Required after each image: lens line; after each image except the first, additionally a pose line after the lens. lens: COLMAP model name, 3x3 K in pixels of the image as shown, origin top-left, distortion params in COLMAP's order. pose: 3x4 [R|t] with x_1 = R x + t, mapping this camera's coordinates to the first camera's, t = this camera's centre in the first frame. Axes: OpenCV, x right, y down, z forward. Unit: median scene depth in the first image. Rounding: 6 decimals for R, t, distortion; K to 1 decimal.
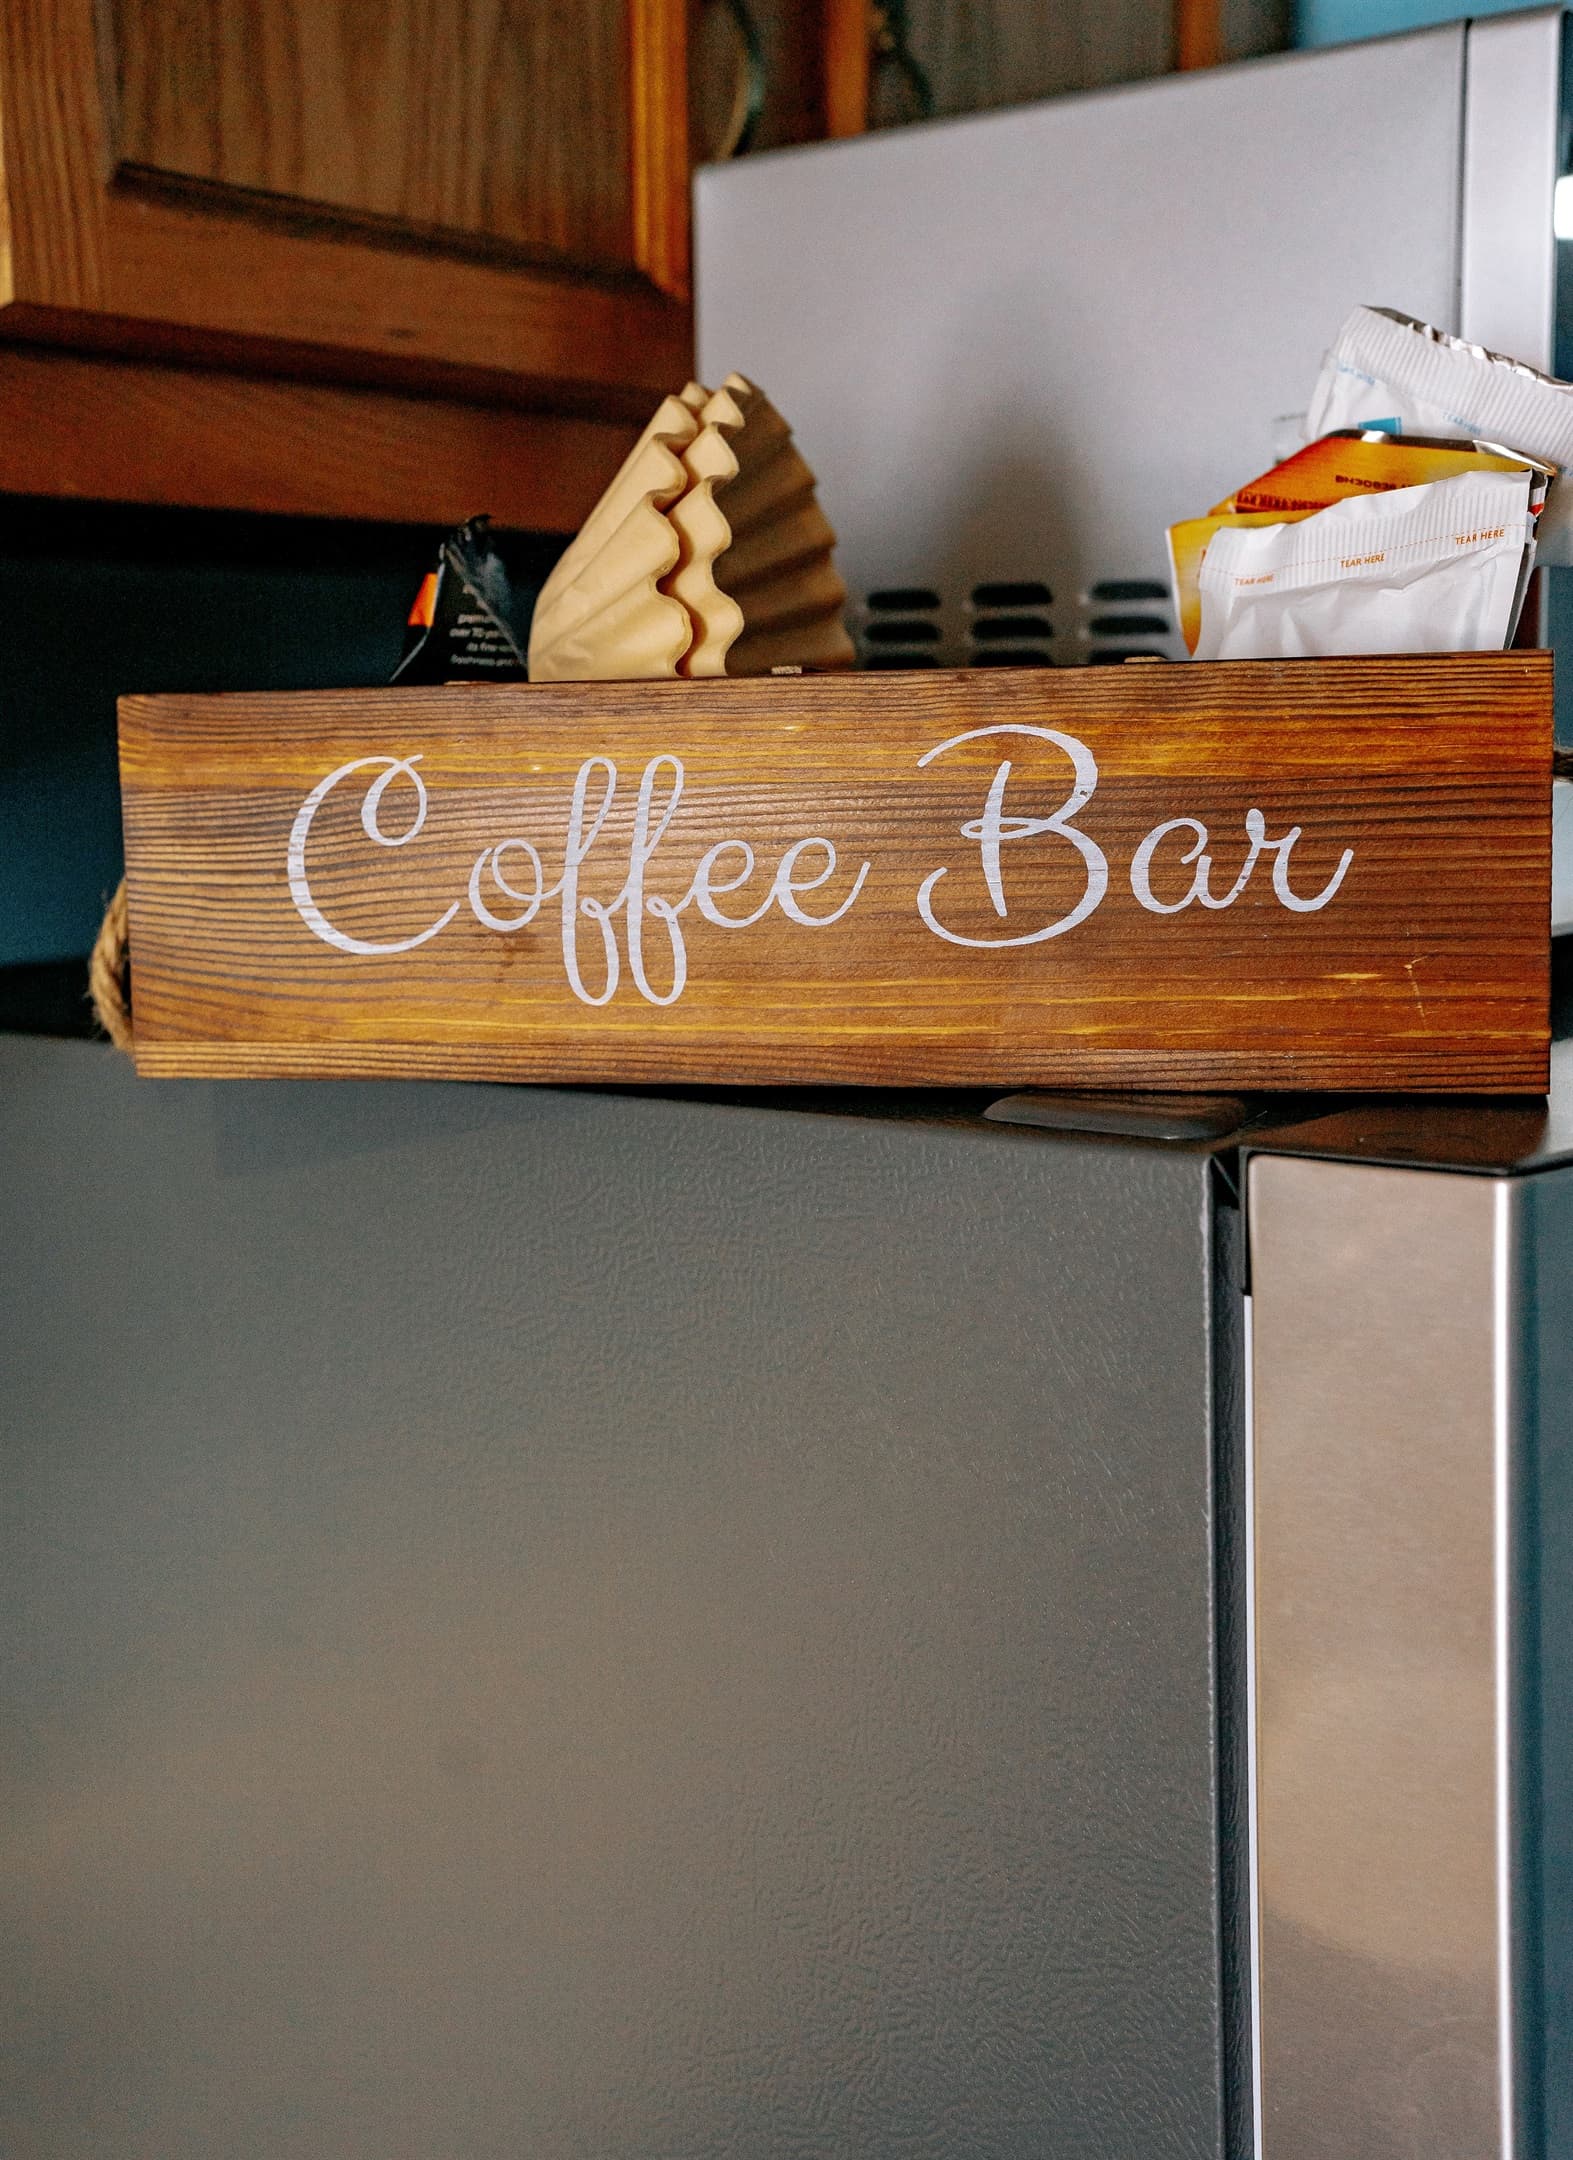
lens RADIAL K [[2763.3, 0, 784.2], [0, 2763.3, 1072.8], [0, 0, 1]] dist [0.000667, 0.000000]
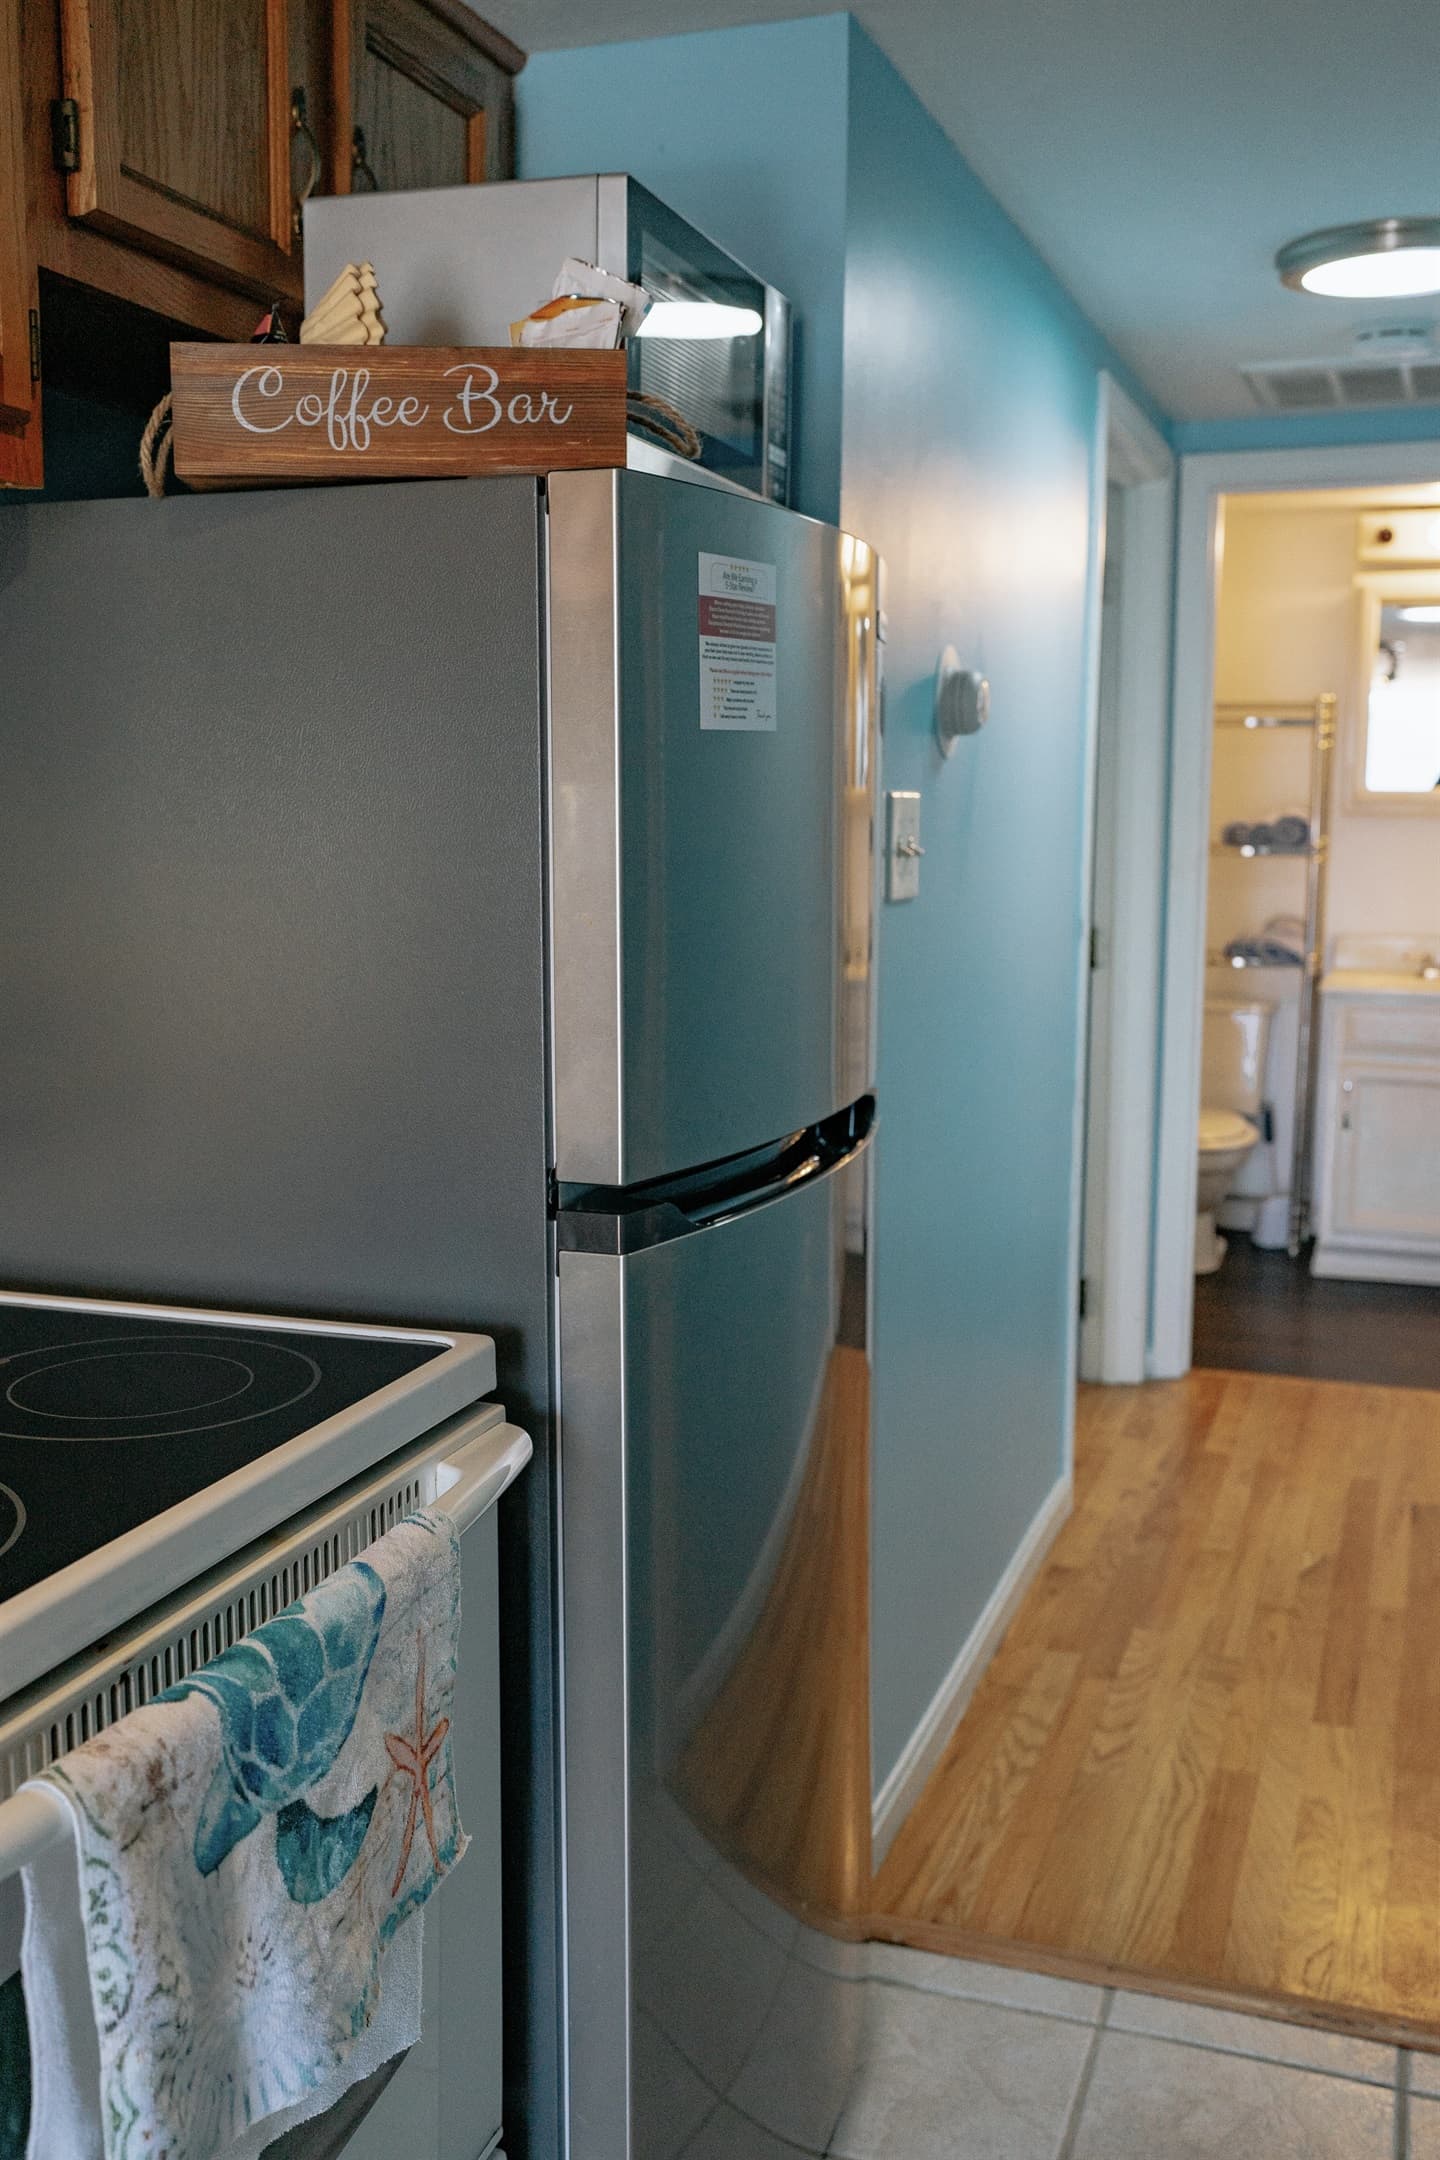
lens RADIAL K [[2097.7, 0, 712.8], [0, 2097.7, 1091.6], [0, 0, 1]] dist [0.035970, 0.000000]
pose [[0.951956, -0.015645, 0.305835, -0.414784], [0.004740, 0.999327, 0.036364, 0.632141], [-0.306198, -0.033168, 0.951390, -1.479748]]
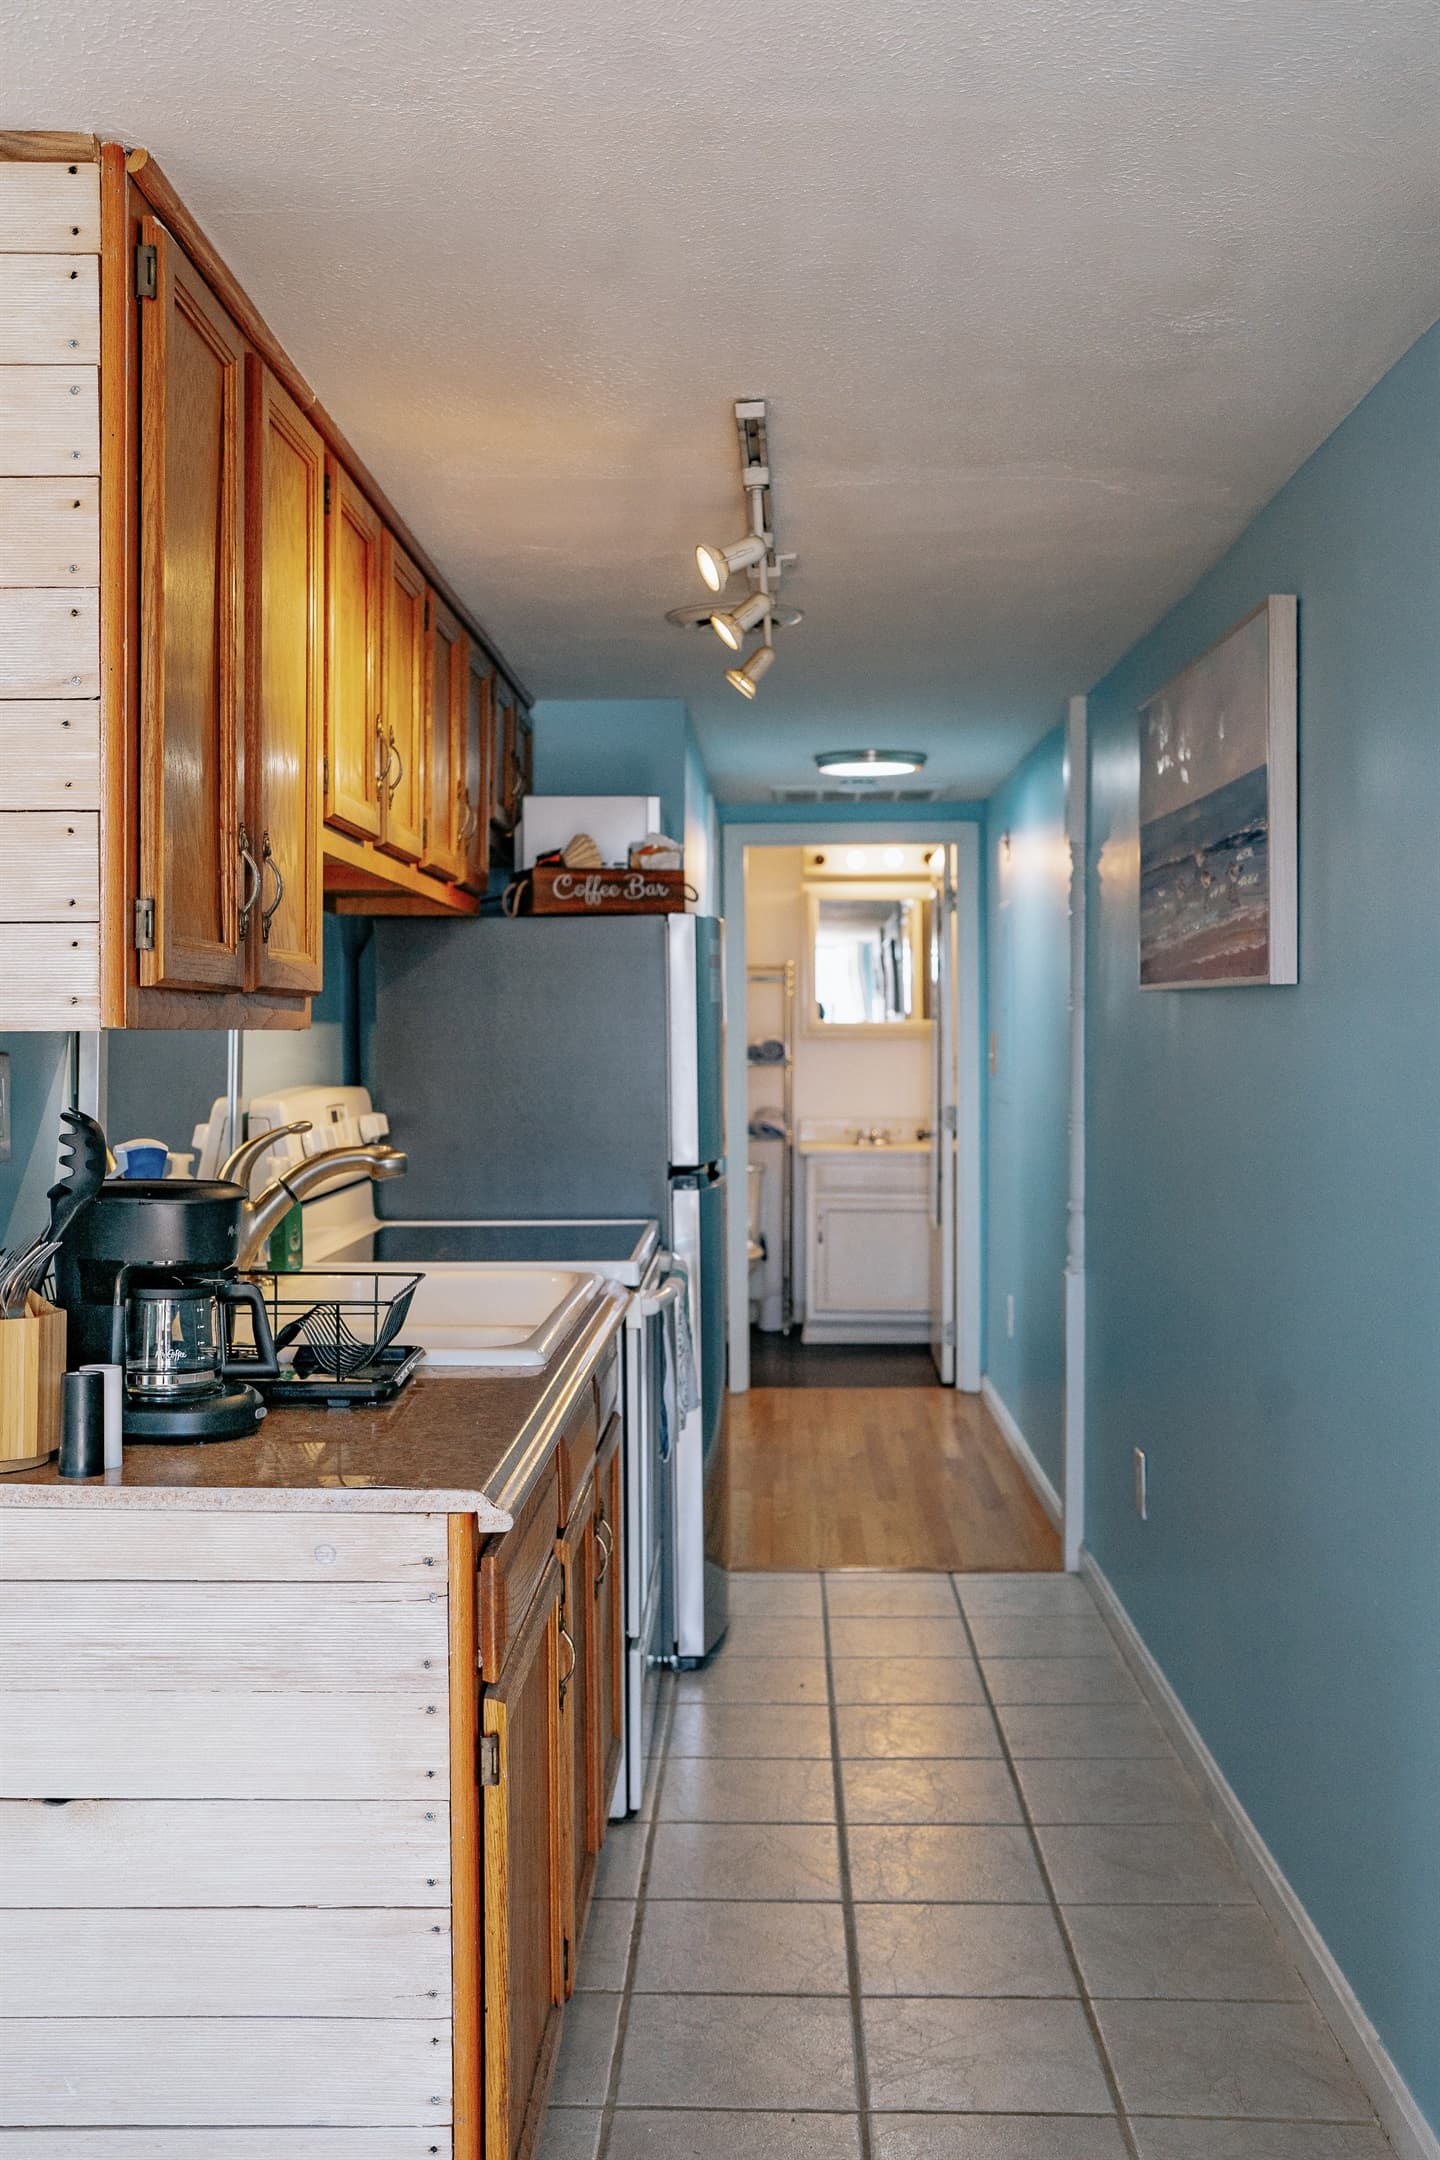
lens RADIAL K [[2097.7, 0, 714.4], [0, 2097.7, 1068.4], [0, 0, 1]] dist [0.035970, 0.000000]
pose [[0.819487, 0.008055, 0.573041, -3.627823], [0.044931, 0.995920, -0.078253, 1.058023], [-0.571334, 0.089875, 0.815782, -4.734402]]
